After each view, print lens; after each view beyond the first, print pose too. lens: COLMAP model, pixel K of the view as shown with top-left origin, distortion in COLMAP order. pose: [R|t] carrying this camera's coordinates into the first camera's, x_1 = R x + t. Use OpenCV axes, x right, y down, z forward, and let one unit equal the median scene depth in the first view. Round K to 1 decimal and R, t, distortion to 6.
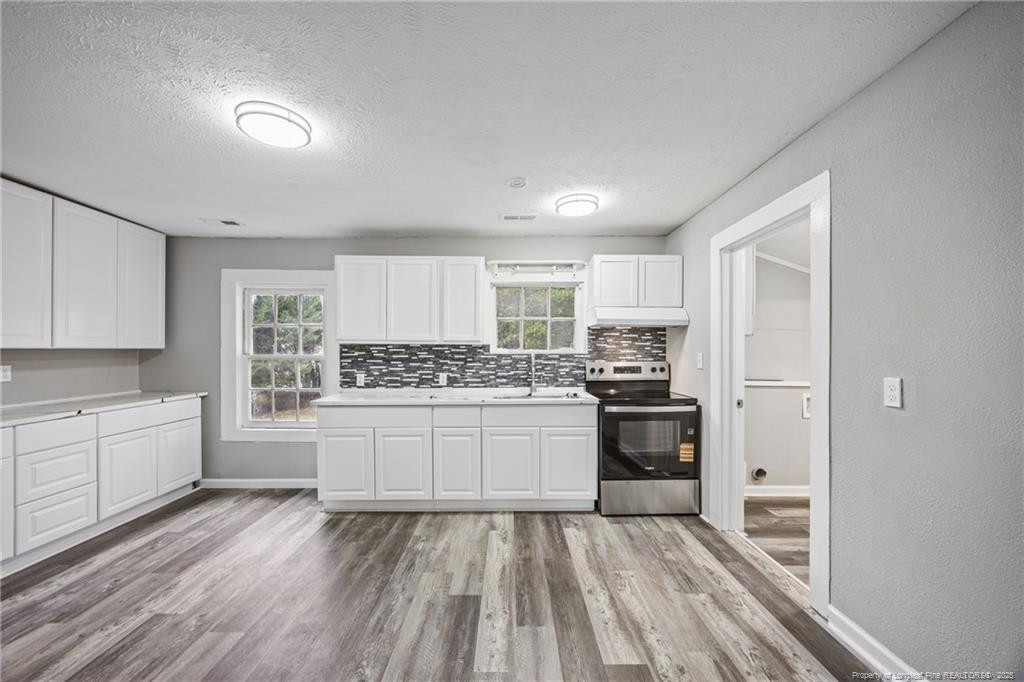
lens RADIAL K [[390.4, 0, 508.2], [0, 390.4, 347.1], [0, 0, 1]] dist [-0.003074, 0.000410]
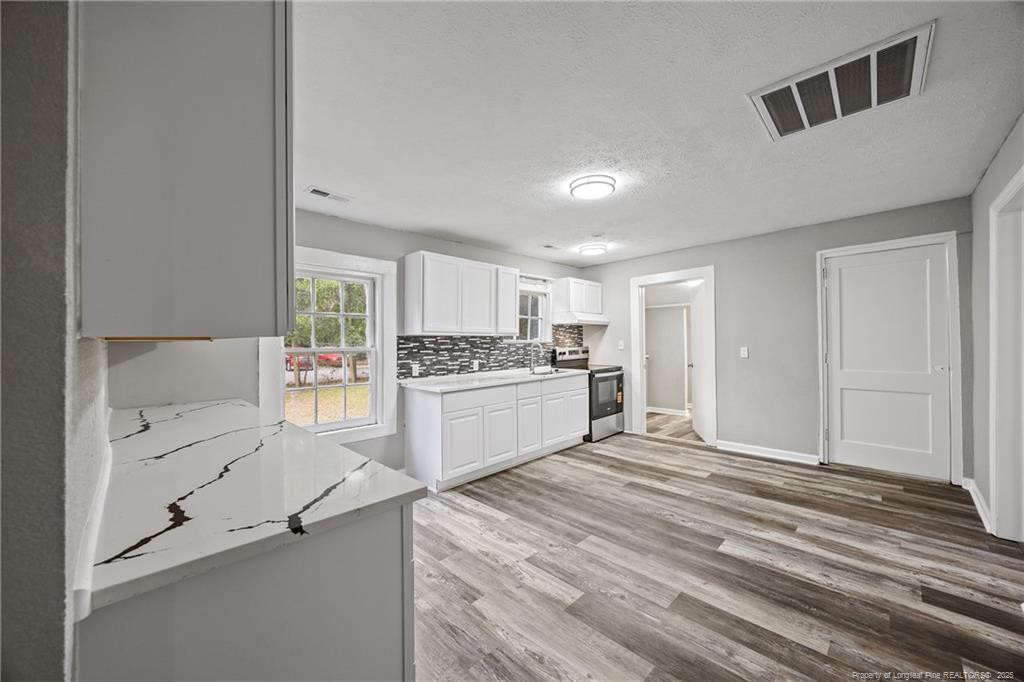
lens RADIAL K [[390.4, 0, 503.6], [0, 390.4, 339.8], [0, 0, 1]] dist [-0.003074, 0.000410]
pose [[0.704358, -0.005801, 0.709821, -0.956055], [0.004177, 0.999983, 0.004027, 0.000478], [-0.709833, 0.000129, 0.704370, 0.104429]]
